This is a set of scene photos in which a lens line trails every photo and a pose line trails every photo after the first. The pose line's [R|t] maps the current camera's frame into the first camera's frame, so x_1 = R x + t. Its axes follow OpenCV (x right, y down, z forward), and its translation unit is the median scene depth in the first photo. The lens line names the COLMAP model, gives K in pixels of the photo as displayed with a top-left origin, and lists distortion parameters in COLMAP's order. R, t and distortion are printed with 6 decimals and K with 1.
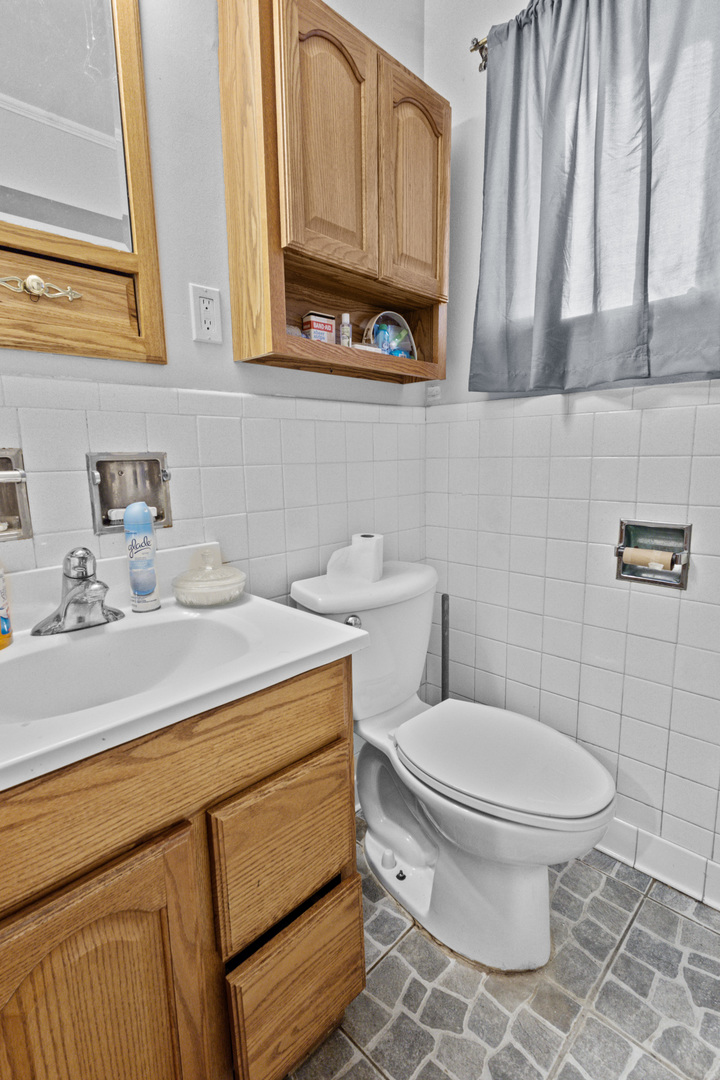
lens RADIAL K [[528.5, 0, 355.5], [0, 528.5, 540.6], [0, 0, 1]] dist [-0.000967, -0.000375]
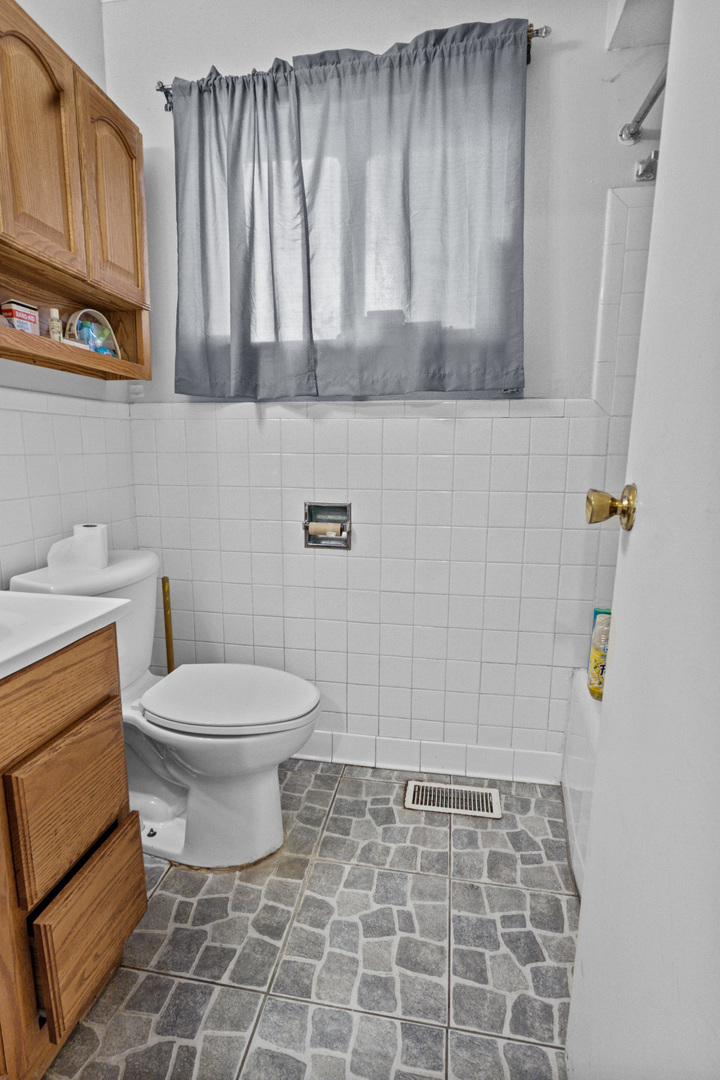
lens RADIAL K [[528.5, 0, 361.7], [0, 528.5, 541.7], [0, 0, 1]] dist [-0.000967, -0.000375]
pose [[0.820088, -0.075138, 0.567282, -0.154382], [0.070566, 0.997054, 0.030049, 0.033941], [-0.567869, 0.015388, 0.822975, -0.184640]]
